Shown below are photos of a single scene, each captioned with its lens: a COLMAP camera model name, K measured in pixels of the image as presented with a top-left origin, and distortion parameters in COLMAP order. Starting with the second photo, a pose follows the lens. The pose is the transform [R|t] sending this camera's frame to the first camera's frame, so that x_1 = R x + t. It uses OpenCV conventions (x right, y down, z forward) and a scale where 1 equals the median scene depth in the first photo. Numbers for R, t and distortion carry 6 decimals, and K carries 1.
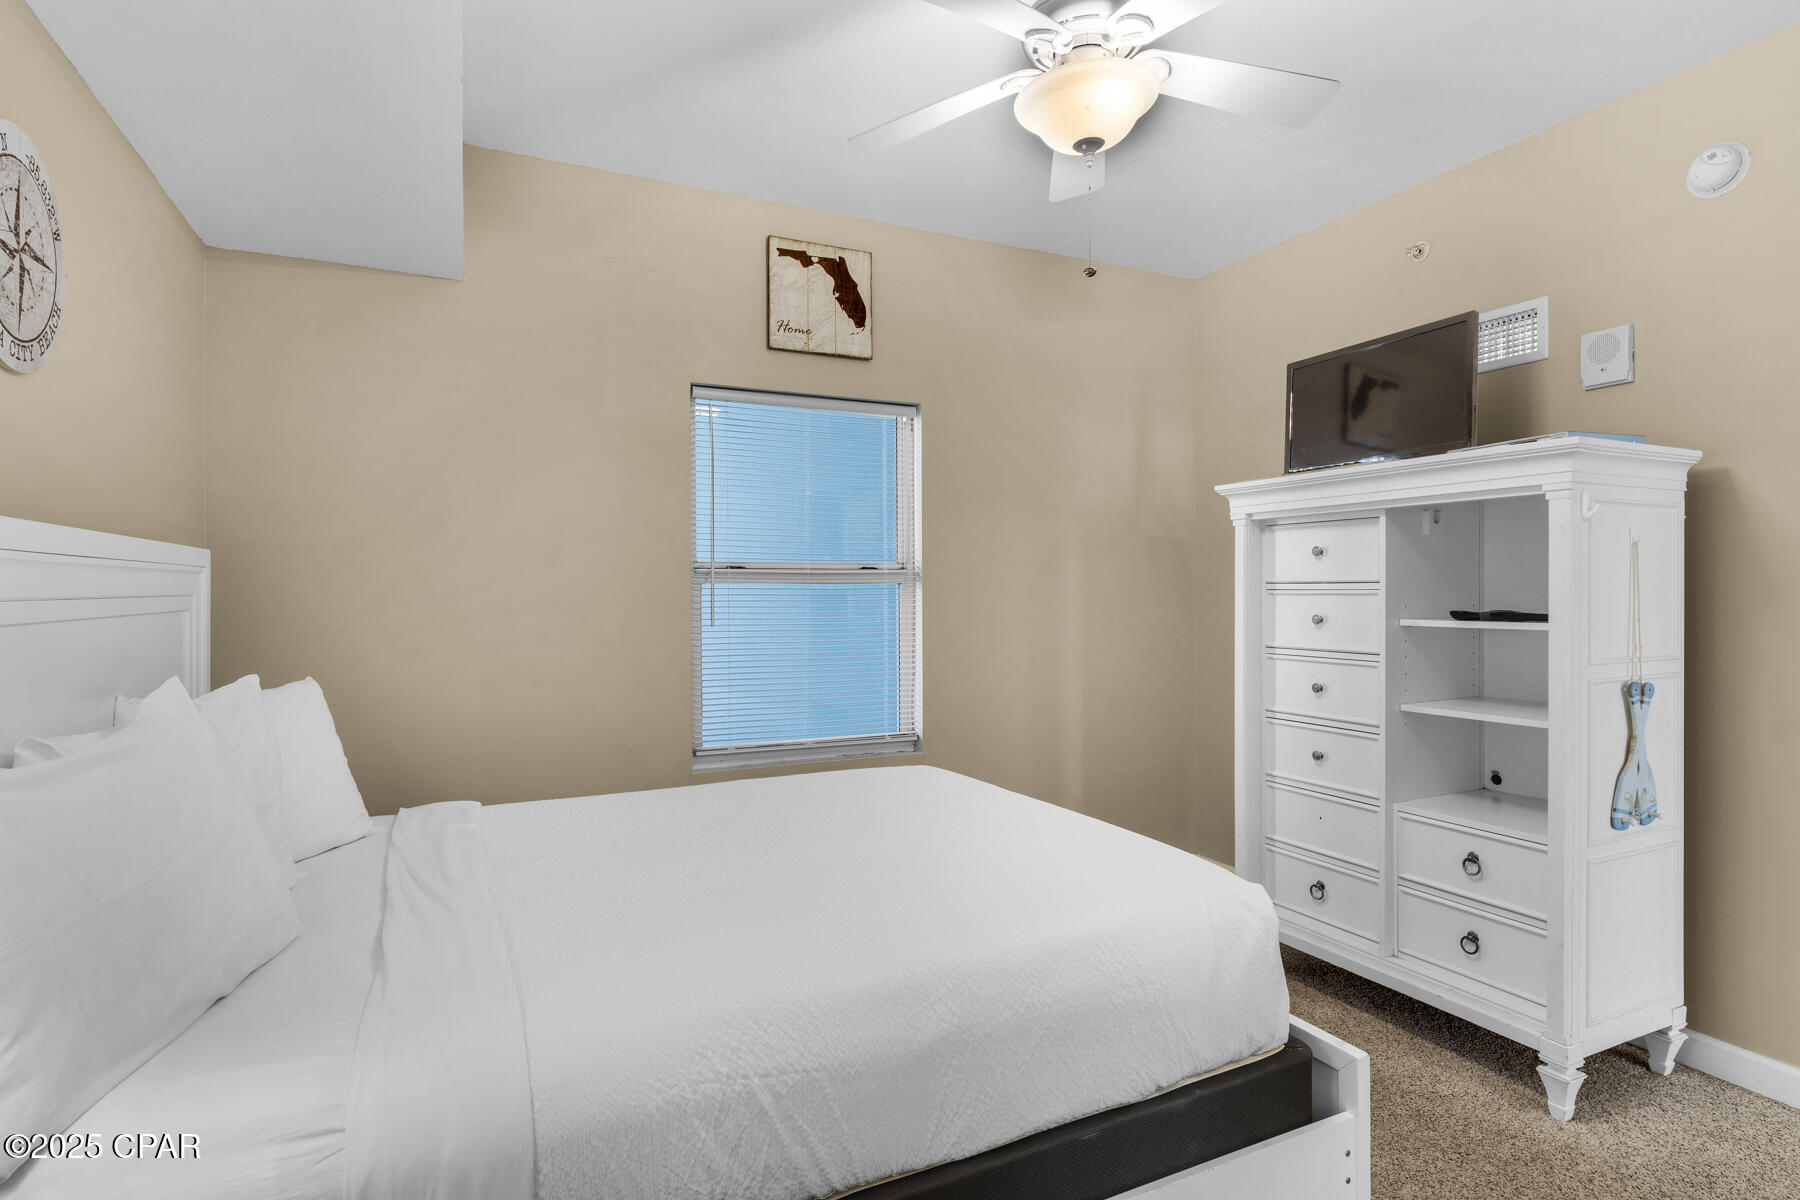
lens RADIAL K [[933.6, 0, 897.8], [0, 933.6, 598.2], [0, 0, 1]] dist [-0.010566, 0.008266]
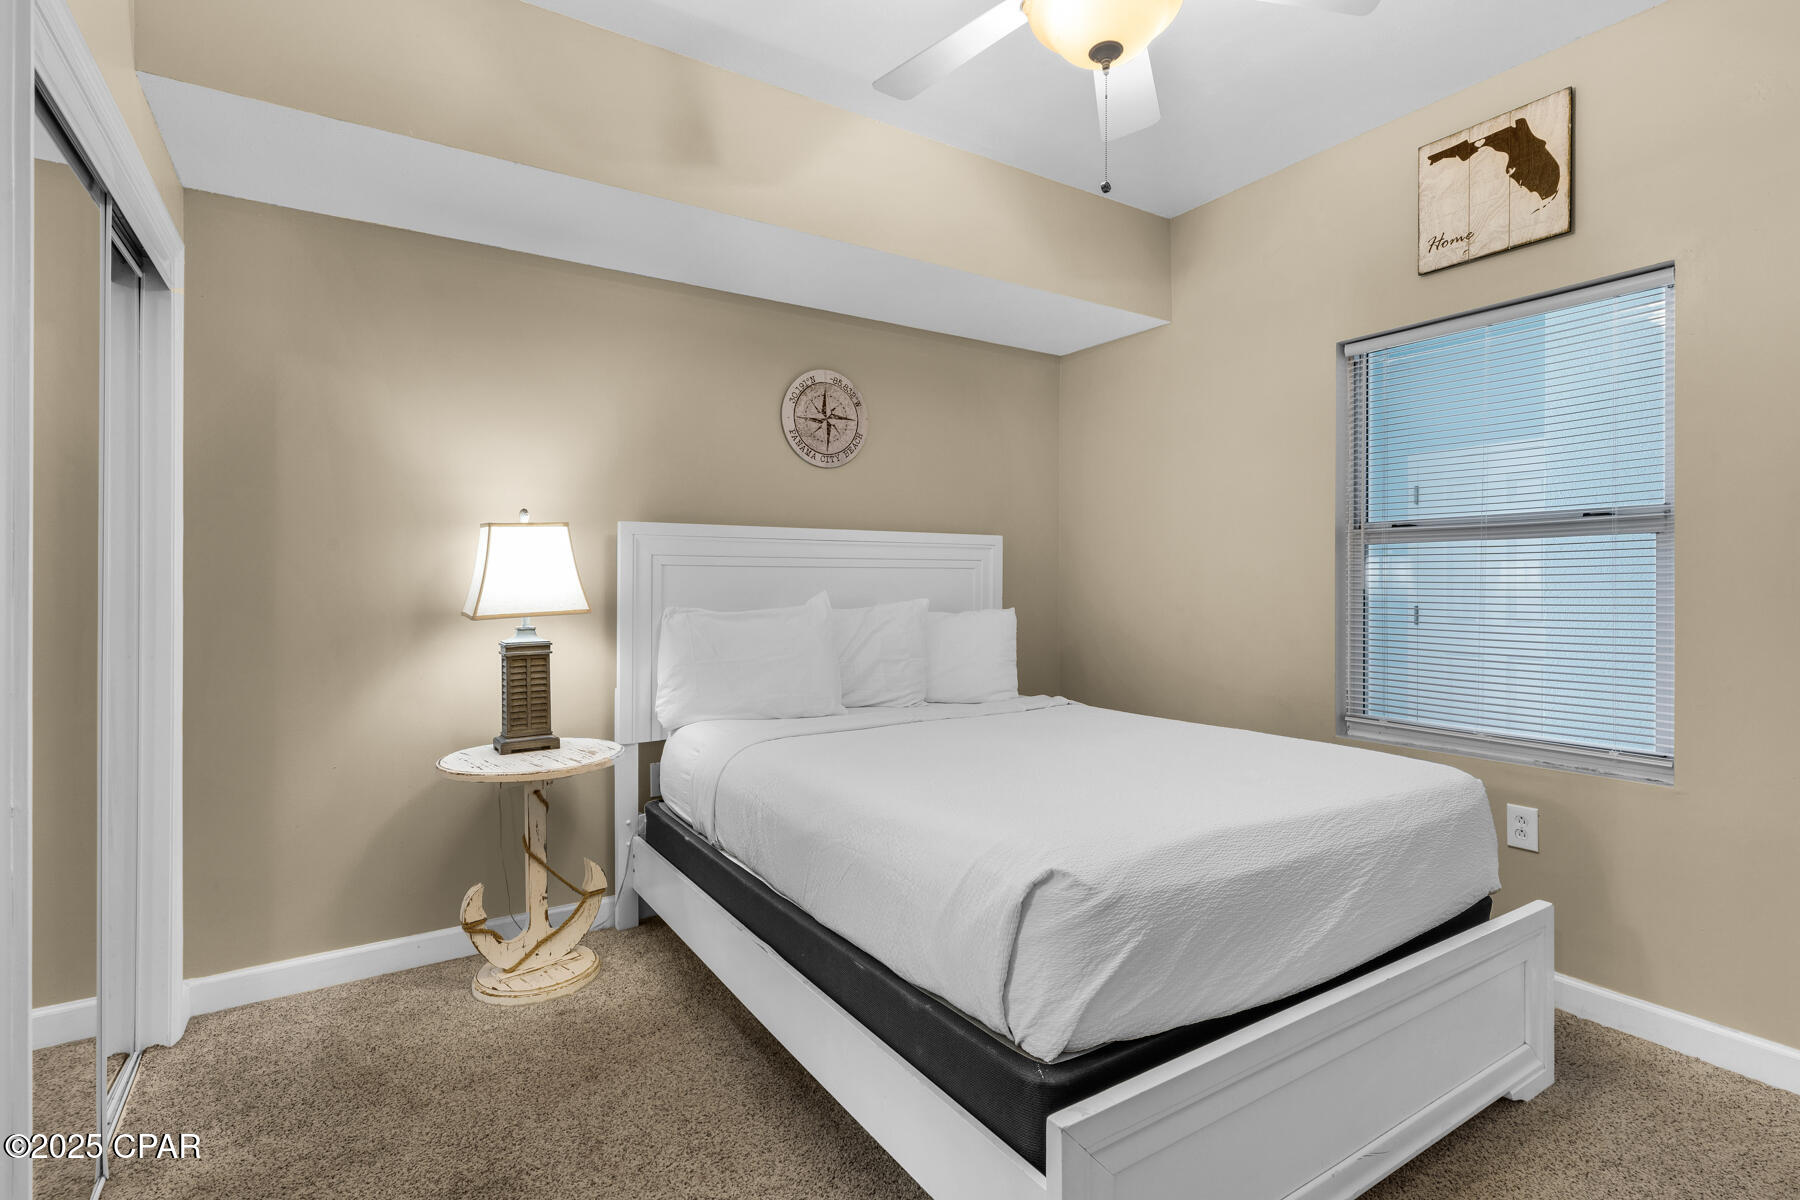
lens RADIAL K [[863.2, 0, 894.2], [0, 863.2, 592.1], [0, 0, 1]] dist [0.001581, -0.000954]
pose [[0.120611, 0.014569, -0.992593, 0.616800], [-0.008849, 0.999868, 0.013601, 0.025236], [0.992660, 0.007143, 0.120724, 0.407957]]
